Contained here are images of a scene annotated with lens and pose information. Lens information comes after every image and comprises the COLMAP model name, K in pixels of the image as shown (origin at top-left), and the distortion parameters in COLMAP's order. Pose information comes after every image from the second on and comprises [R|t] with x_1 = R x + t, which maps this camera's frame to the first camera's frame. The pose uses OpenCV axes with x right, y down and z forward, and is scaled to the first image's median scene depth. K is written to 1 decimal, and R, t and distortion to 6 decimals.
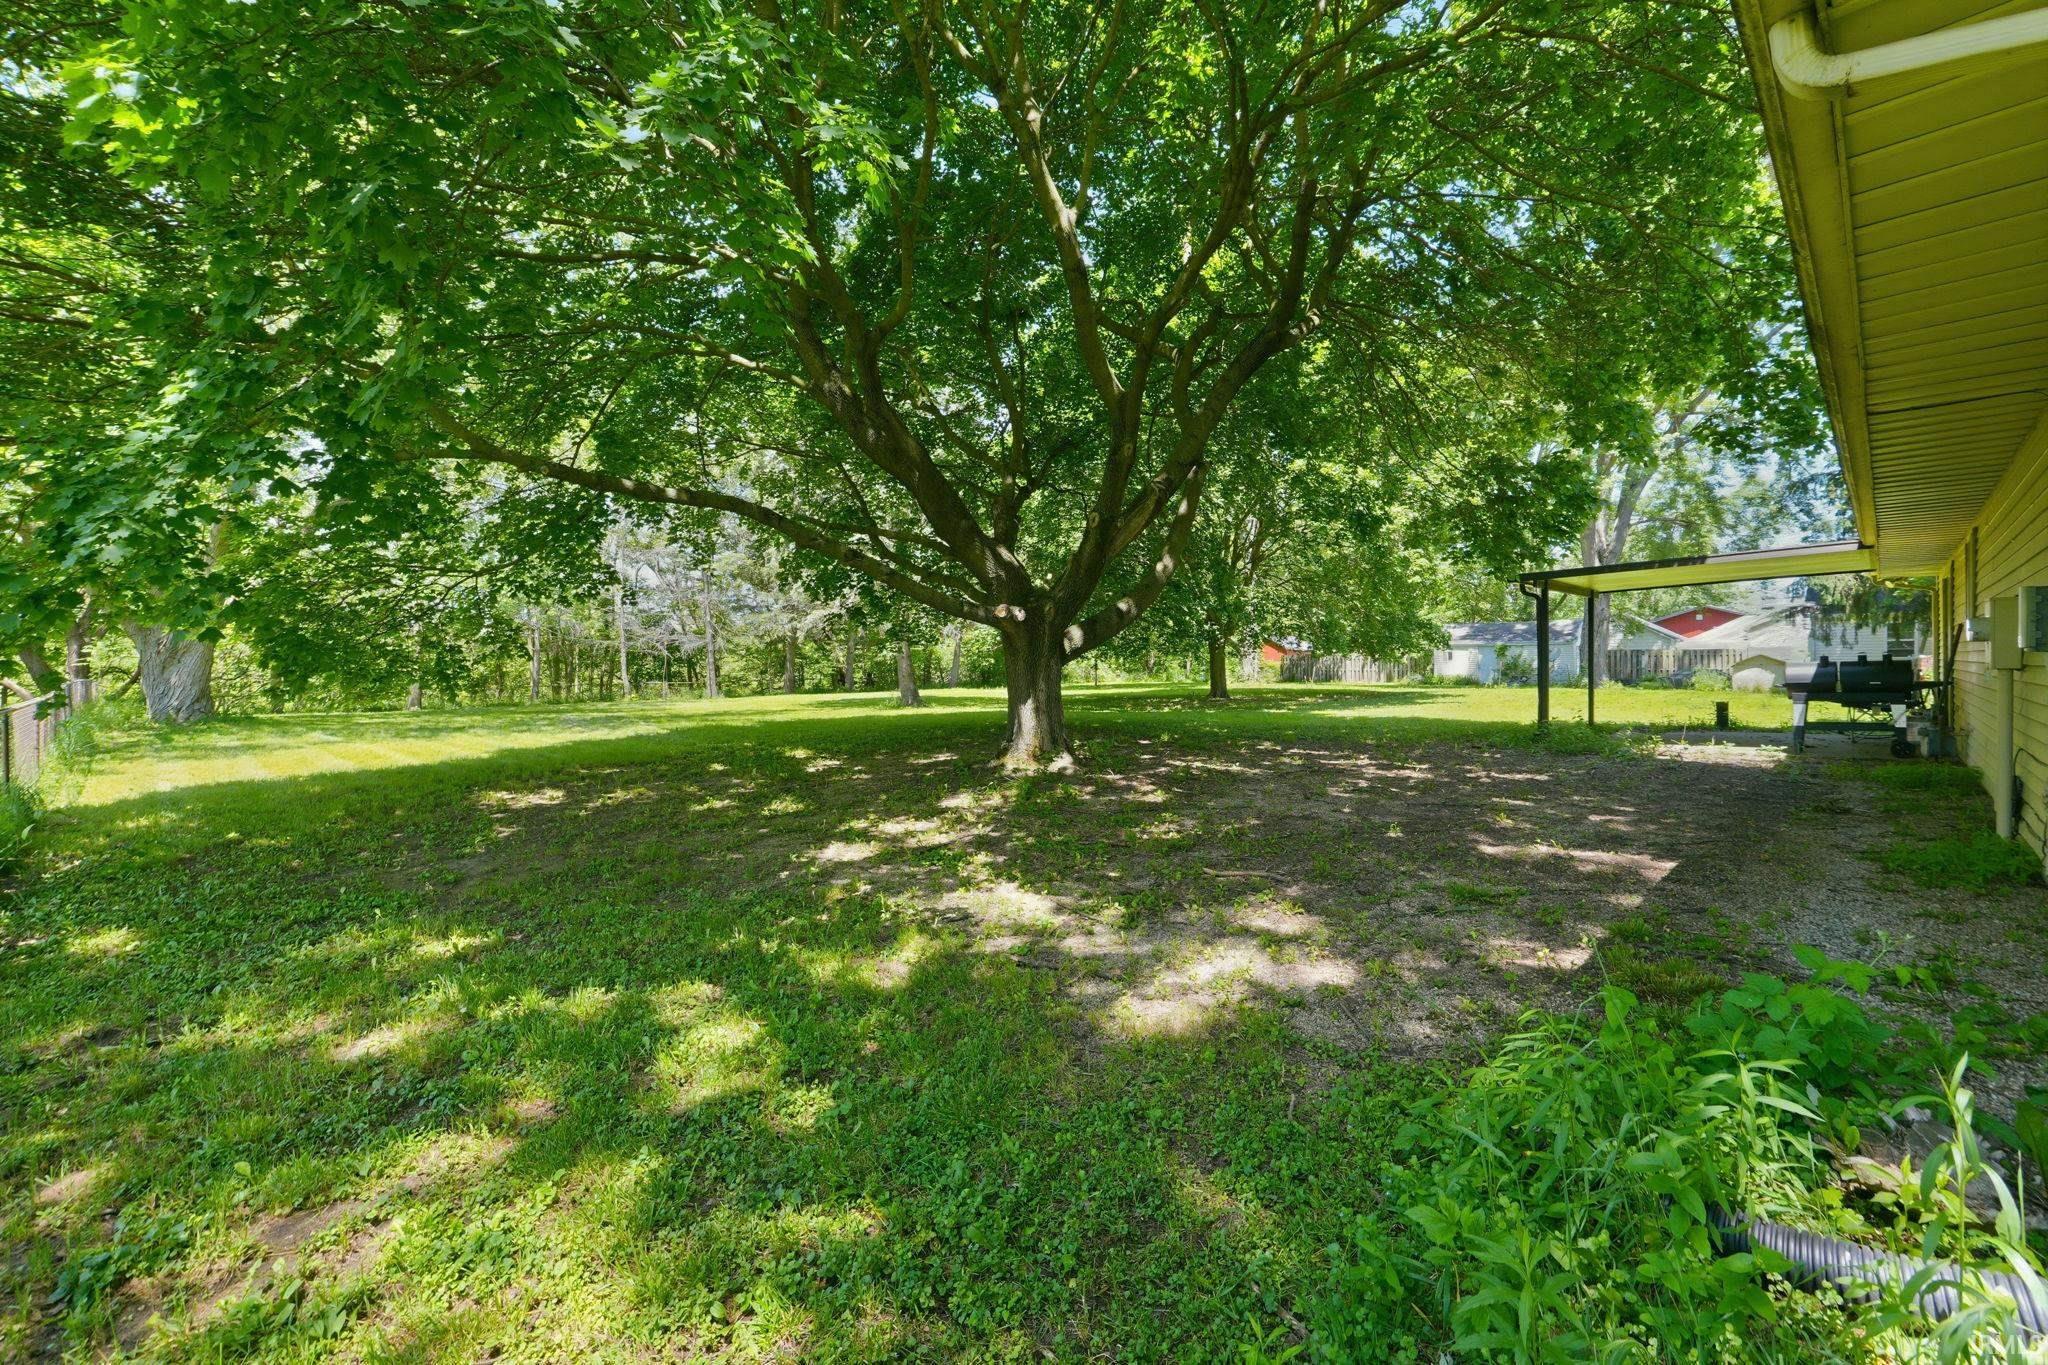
lens RADIAL K [[870.3, 0, 1015.1], [0, 870.3, 661.8], [0, 0, 1]] dist [0.001738, 0.000357]
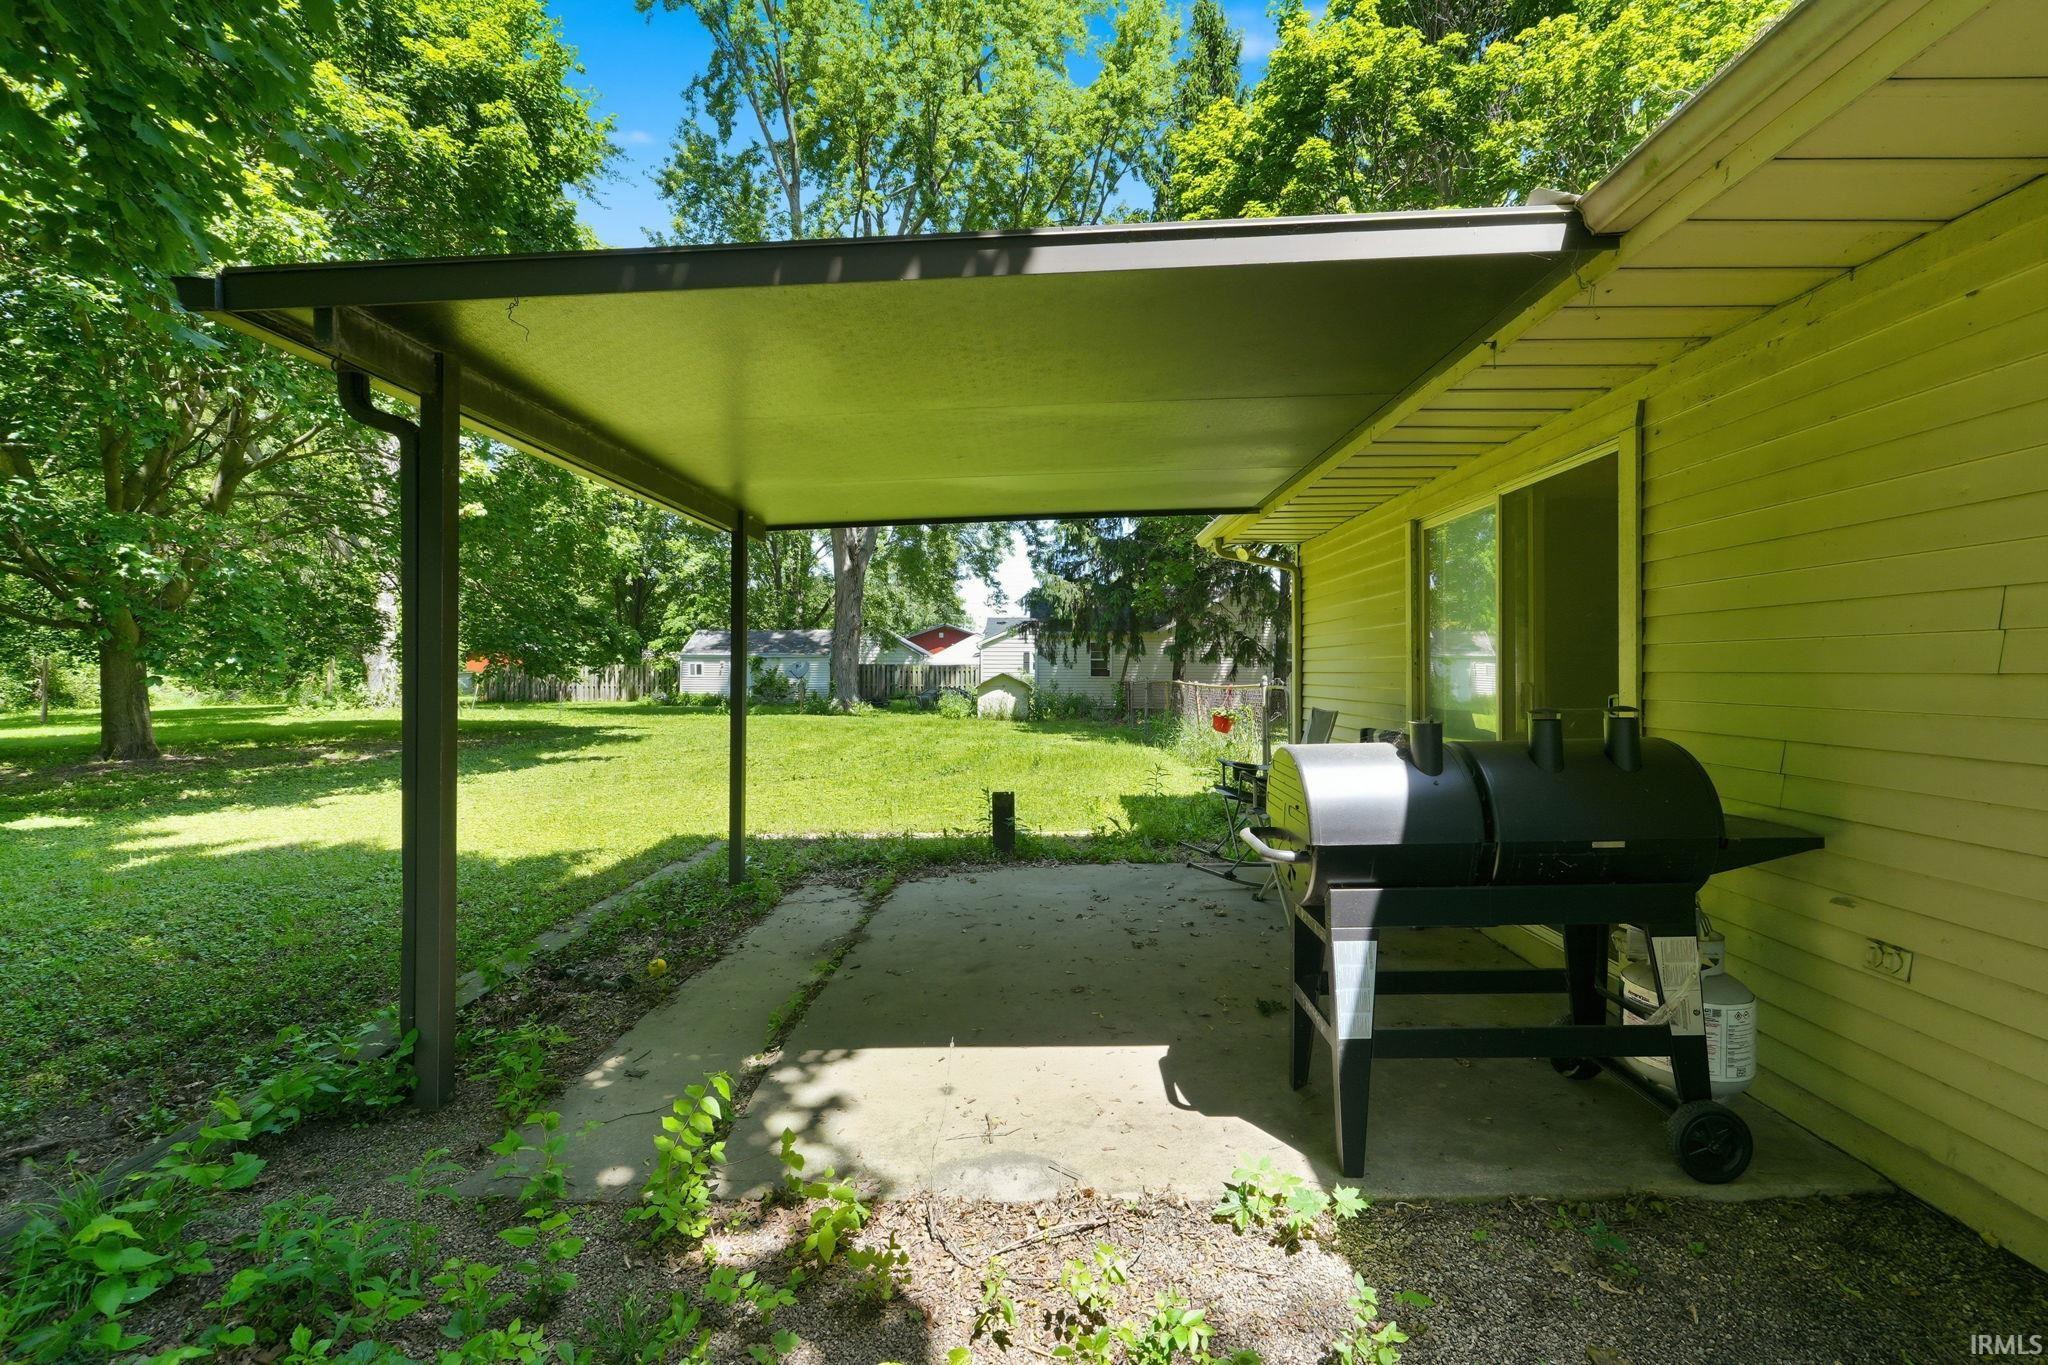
lens RADIAL K [[870.3, 0, 1015.1], [0, 870.3, 661.8], [0, 0, 1]] dist [0.001738, 0.000357]
pose [[0.729323, 0.016687, 0.683965, 0.233634], [-0.008580, 0.999847, -0.015245, -0.005378], [-0.684115, 0.005250, 0.729355, 0.306406]]
